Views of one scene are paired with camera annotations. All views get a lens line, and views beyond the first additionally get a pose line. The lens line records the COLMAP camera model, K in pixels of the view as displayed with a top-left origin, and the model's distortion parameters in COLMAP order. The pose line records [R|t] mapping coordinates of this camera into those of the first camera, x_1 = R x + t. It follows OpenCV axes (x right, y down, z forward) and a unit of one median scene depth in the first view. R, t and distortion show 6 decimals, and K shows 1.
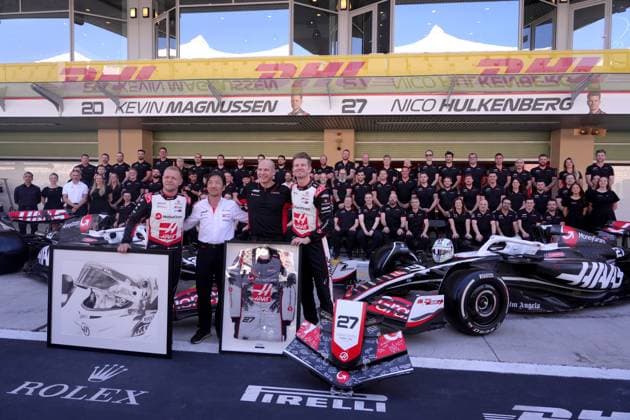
lens RADIAL K [[437.8, 0, 315.0], [0, 437.8, 210.0], [0, 0, 1]] dist [-0.003711, -0.002571]
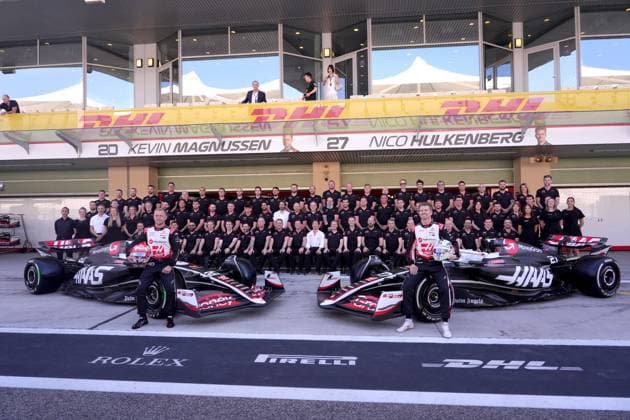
lens RADIAL K [[437.8, 0, 315.0], [0, 437.8, 210.0], [0, 0, 1]] dist [-0.003711, -0.002571]
pose [[0.999497, -0.026420, 0.017528, 0.005116], [0.027489, 0.997580, -0.063857, 0.011767], [-0.015799, 0.064306, 0.997805, -0.149396]]
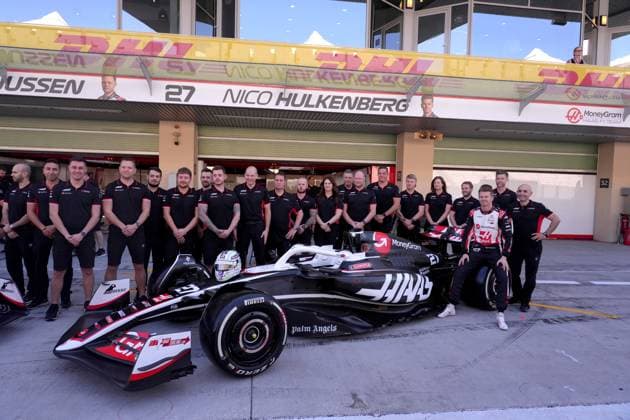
lens RADIAL K [[435.1, 0, 315.0], [0, 435.1, 210.0], [0, 0, 1]] dist [0.005473, 0.001411]
pose [[0.967780, 0.001666, 0.251793, 0.137689], [-0.001261, 0.999998, -0.001772, -0.005104], [-0.251795, 0.001397, 0.967780, 0.099539]]
